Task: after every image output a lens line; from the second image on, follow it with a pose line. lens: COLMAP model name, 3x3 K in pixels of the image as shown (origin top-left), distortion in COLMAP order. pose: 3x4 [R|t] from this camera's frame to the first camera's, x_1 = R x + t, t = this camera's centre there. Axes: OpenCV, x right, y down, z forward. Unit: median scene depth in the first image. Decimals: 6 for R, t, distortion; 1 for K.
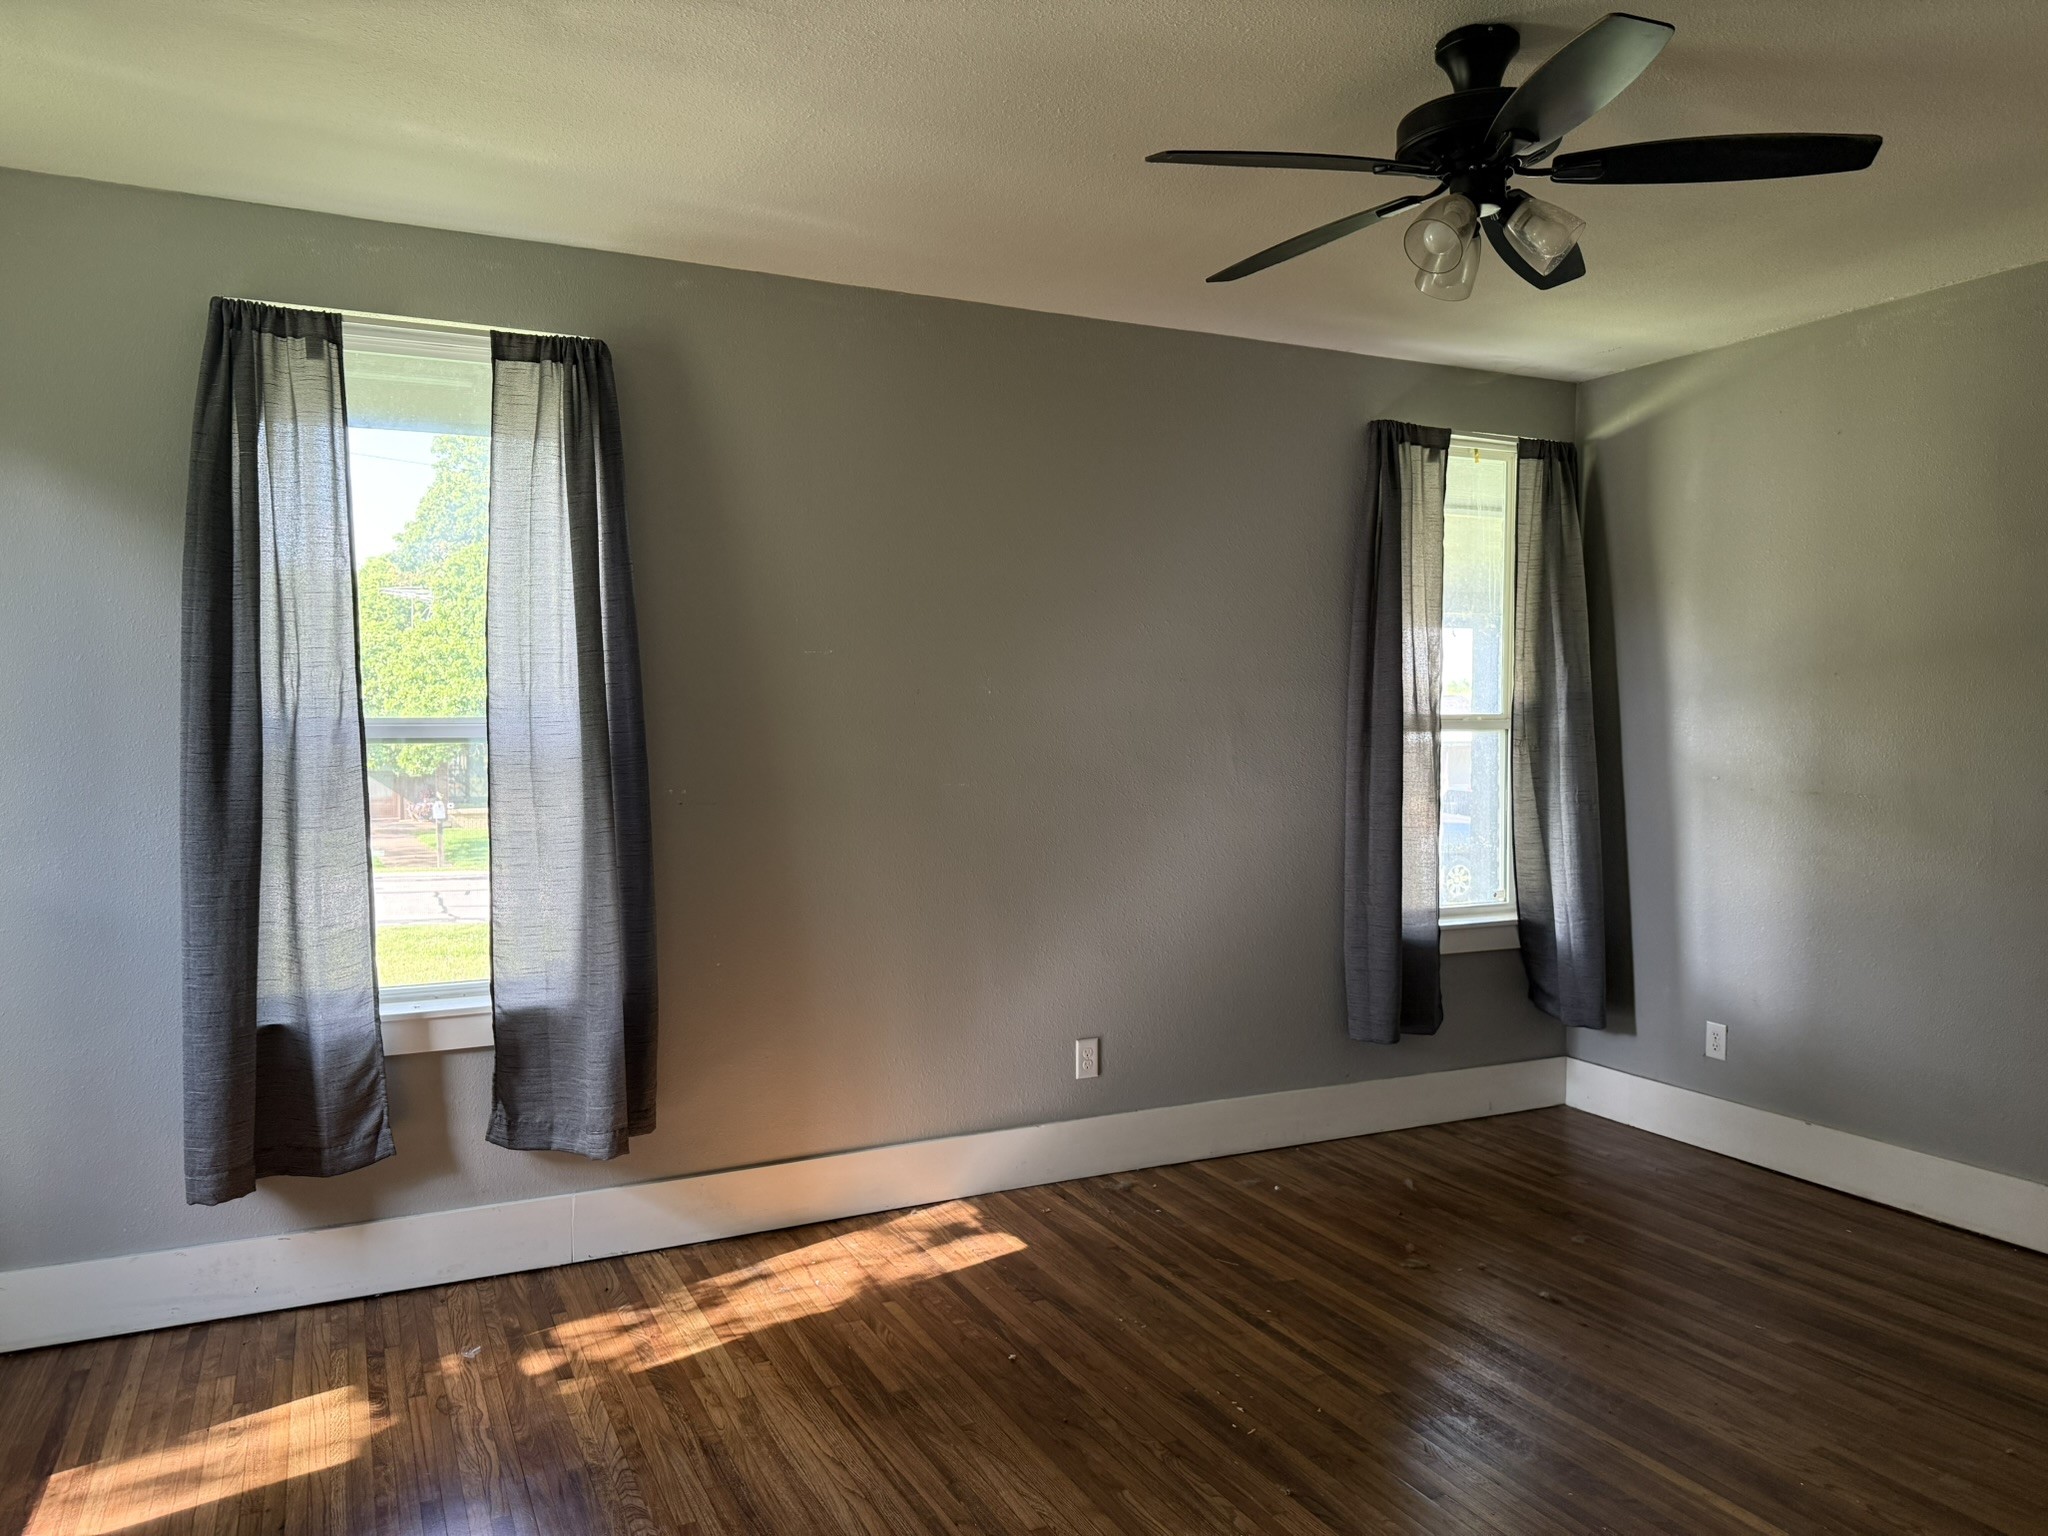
lens RADIAL K [[1465.8, 0, 1026.4], [0, 1465.8, 773.9], [0, 0, 1]] dist [0.262714, -0.292983]
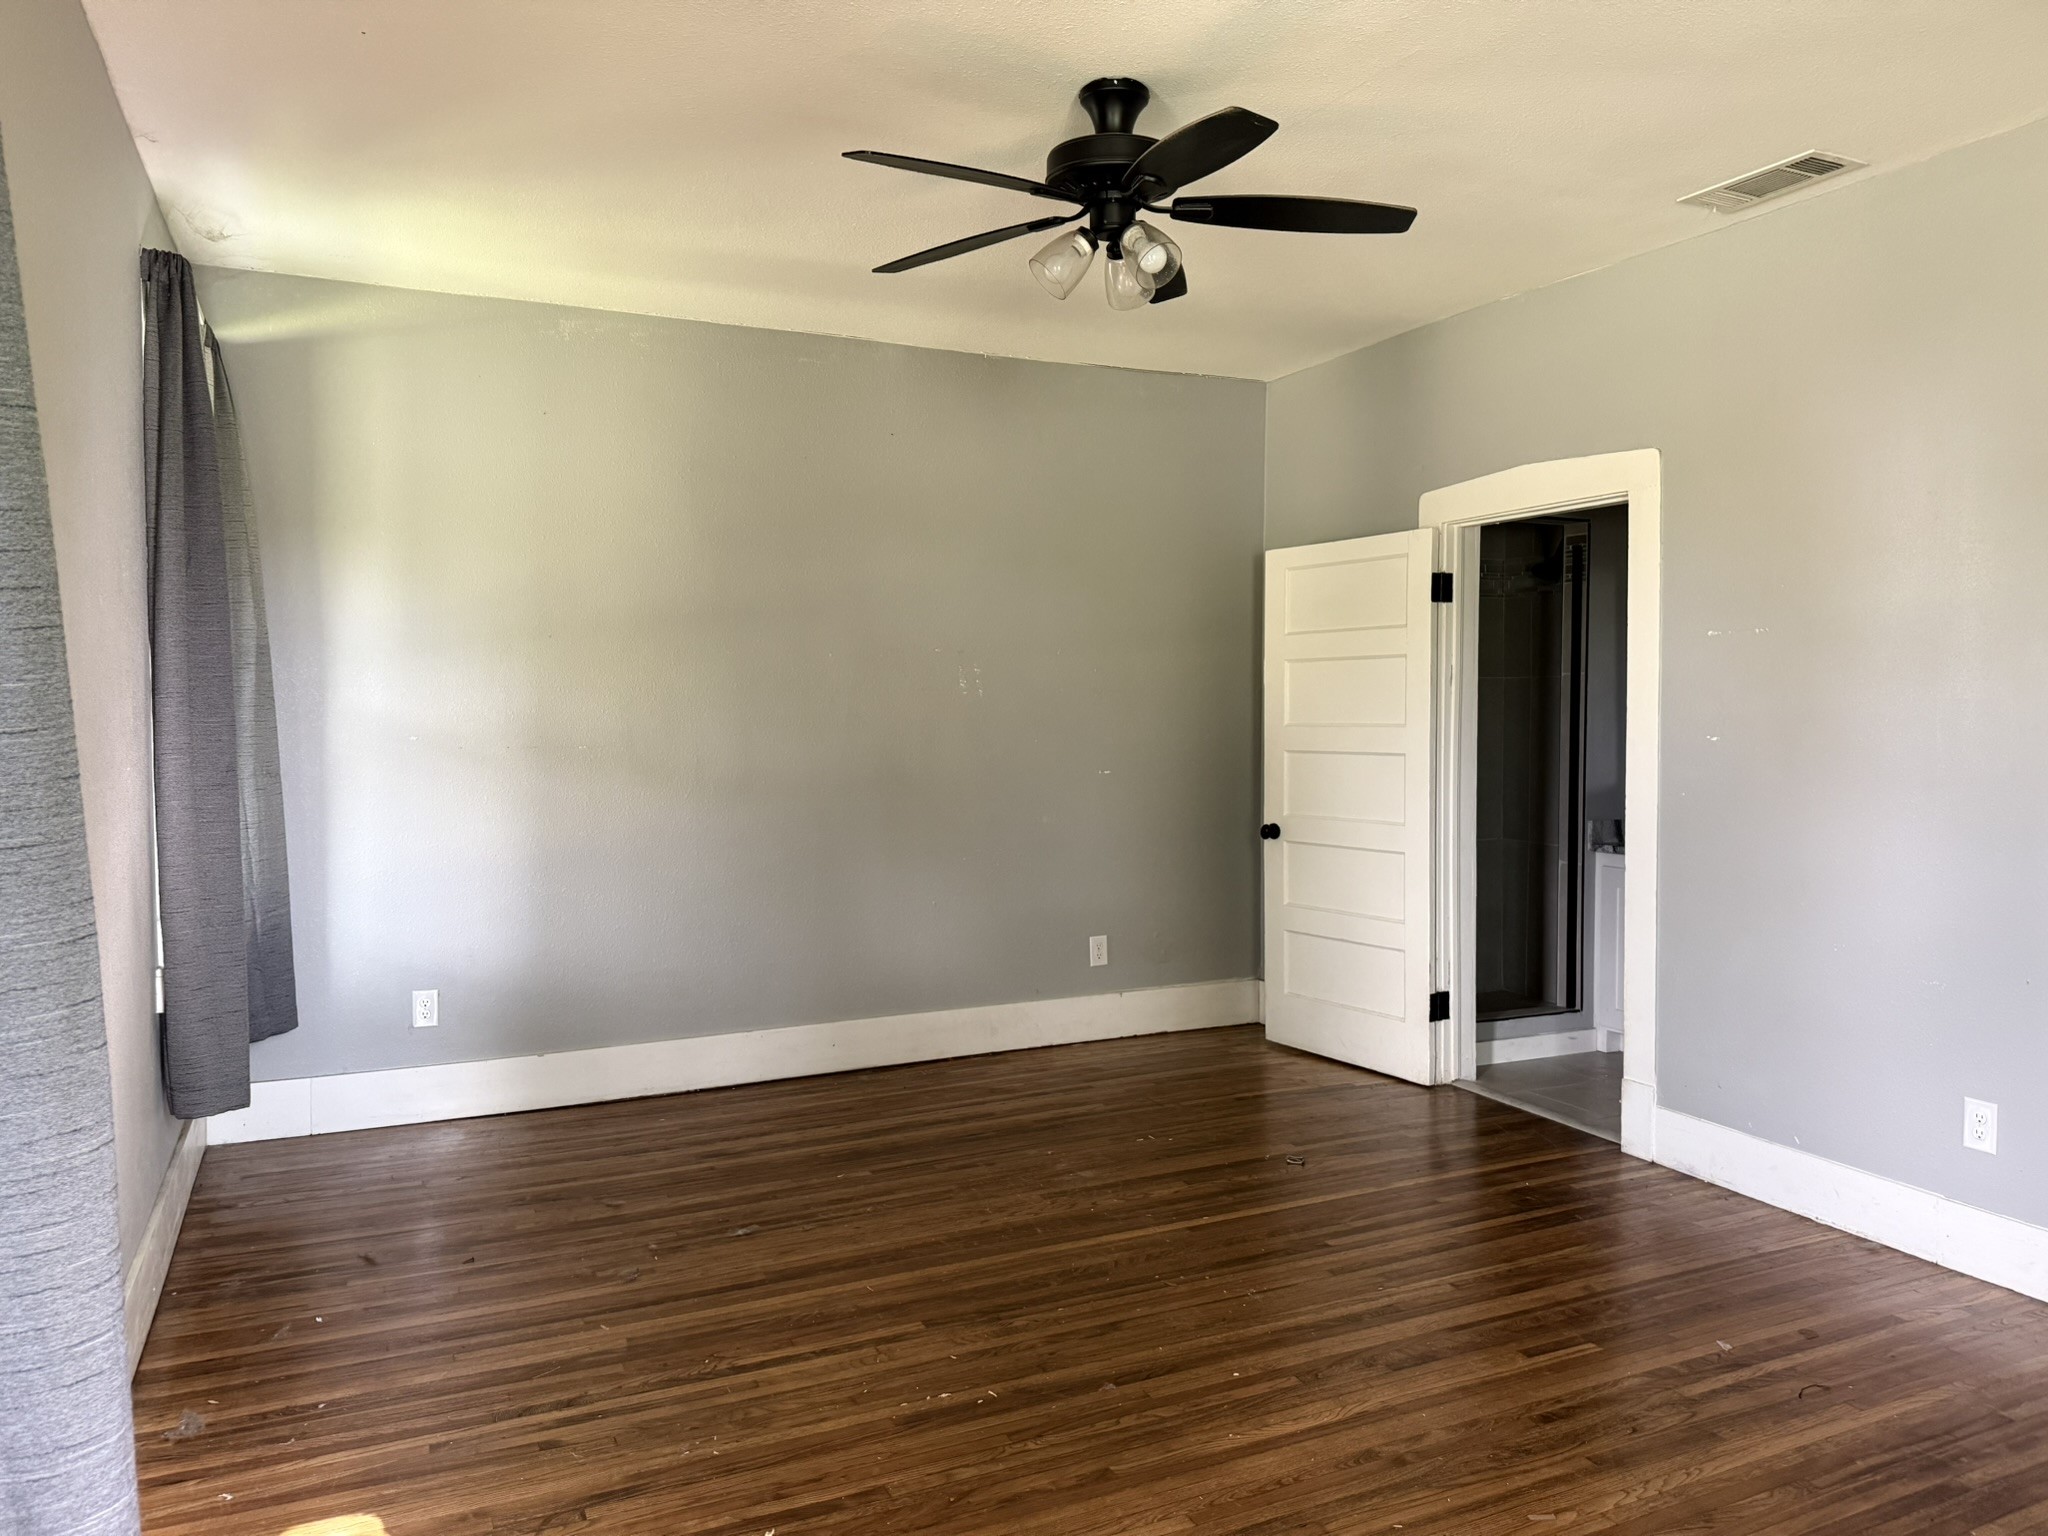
lens RADIAL K [[1469.2, 0, 1030.1], [0, 1469.2, 809.0], [0, 0, 1]] dist [0.002269, -0.000679]
pose [[0.010023, -0.062140, 0.998017, -0.581777], [0.041094, 0.997250, 0.061680, 0.006375], [-0.999105, 0.040395, 0.012549, 0.736234]]
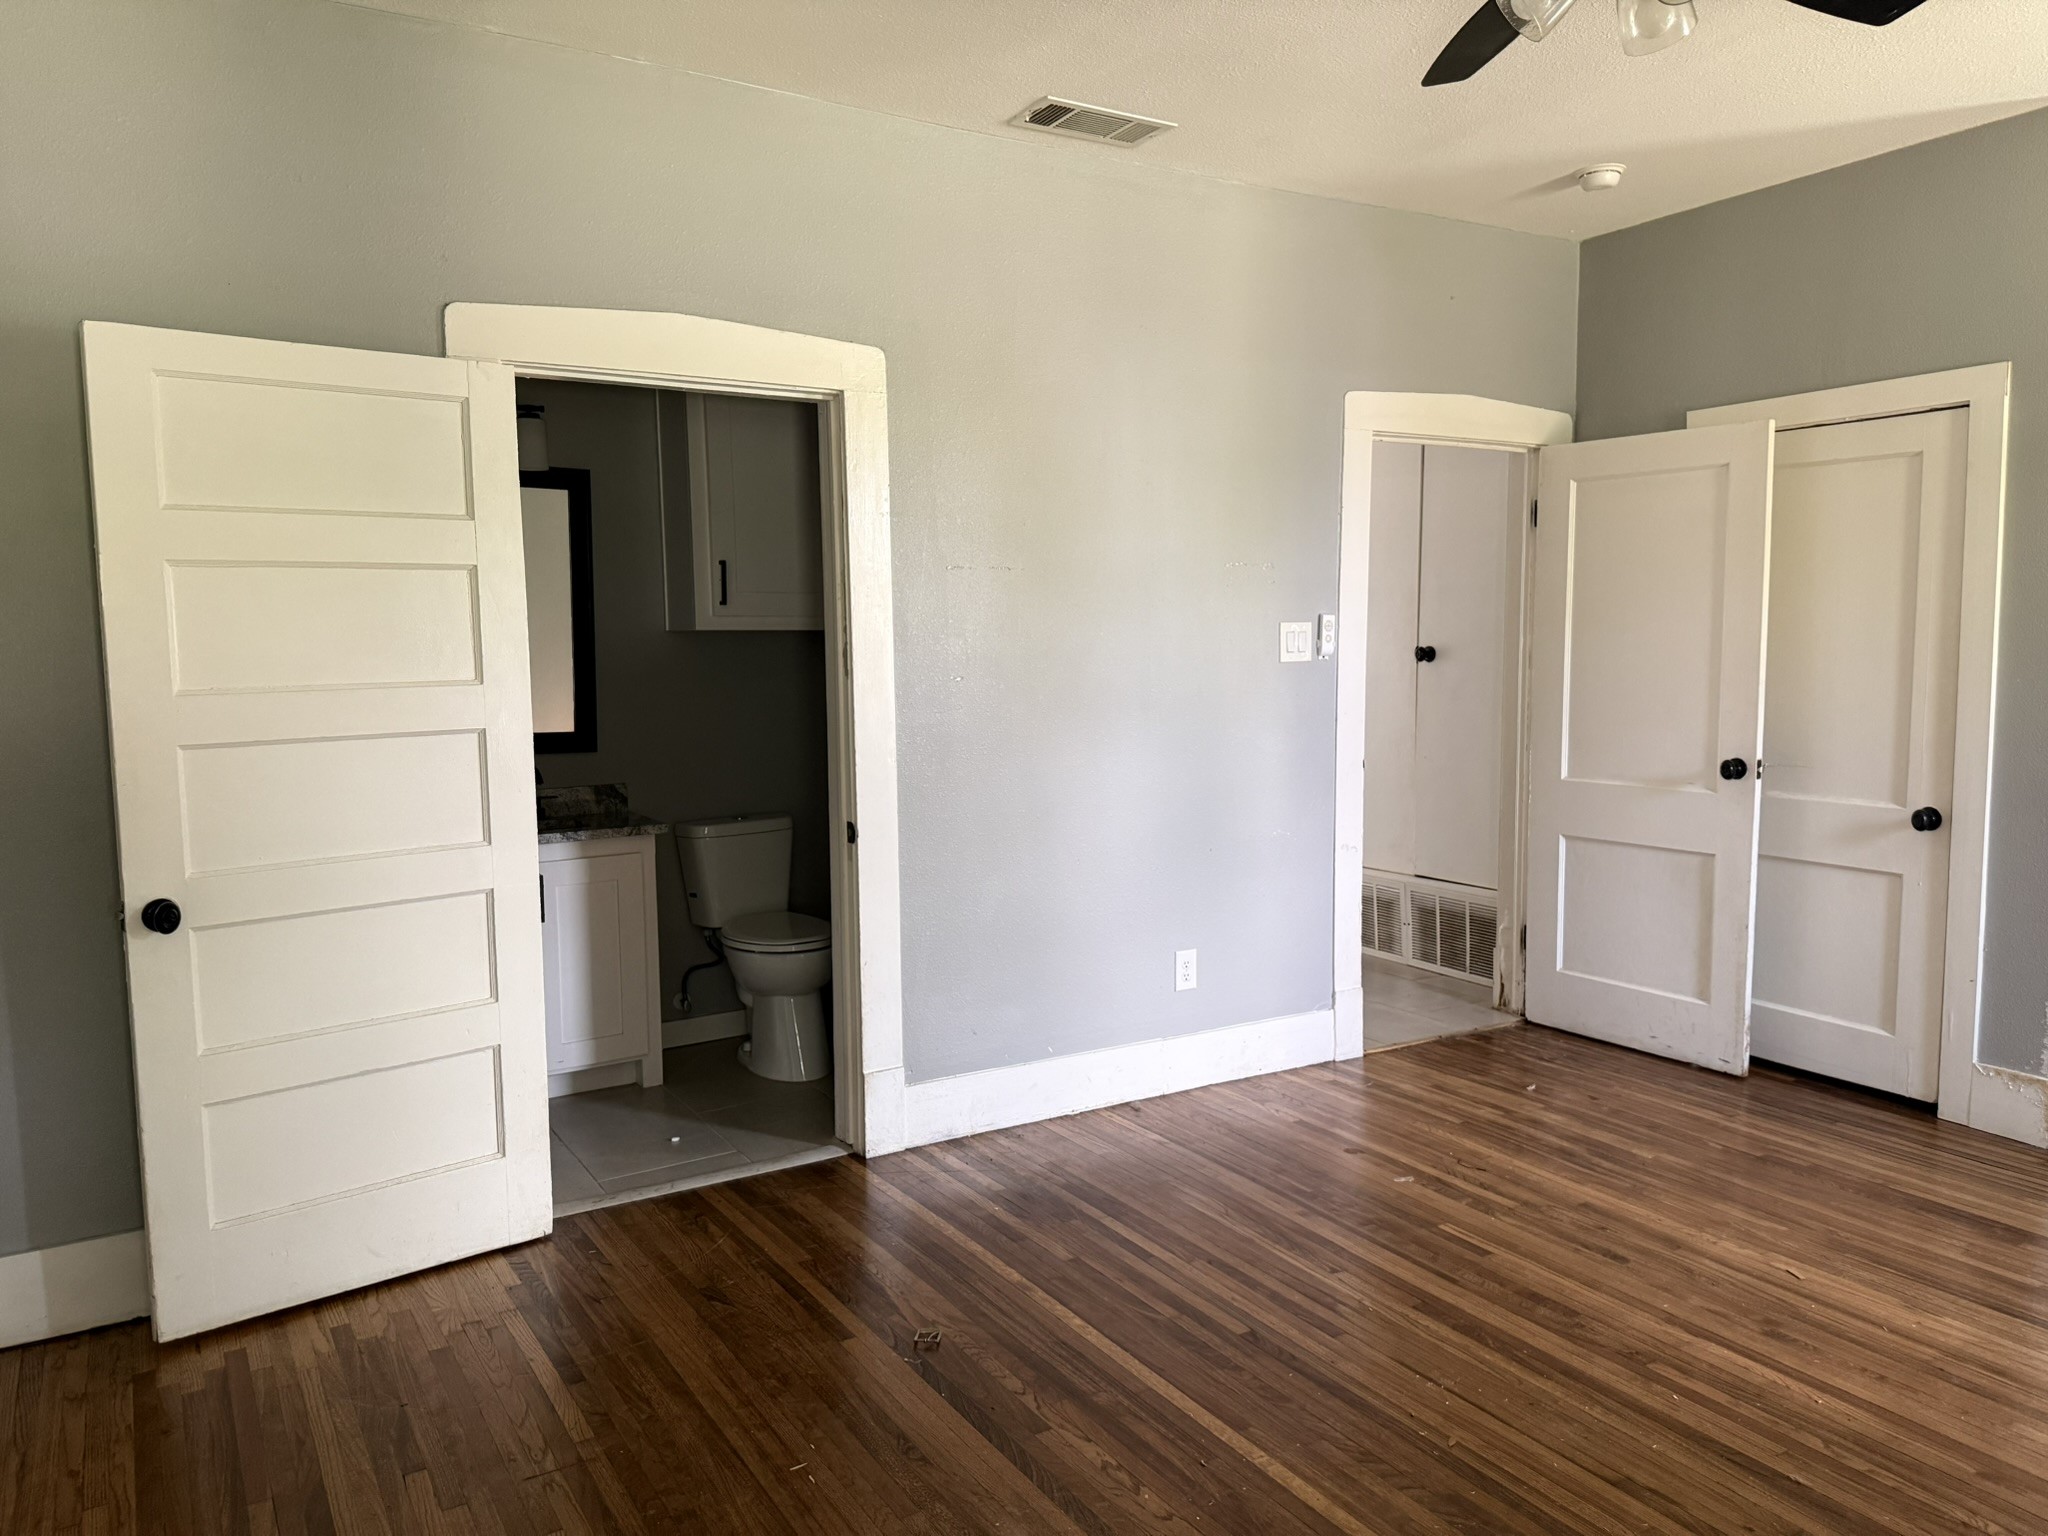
lens RADIAL K [[1521.1, 0, 1025.3], [0, 1521.1, 740.6], [0, 0, 1]] dist [0.027967, -0.007921]
pose [[-0.992156, 0.022381, -0.122988, 0.504417], [0.006138, 0.991378, 0.130892, -0.046958], [0.124857, 0.129110, -0.983738, 1.257603]]
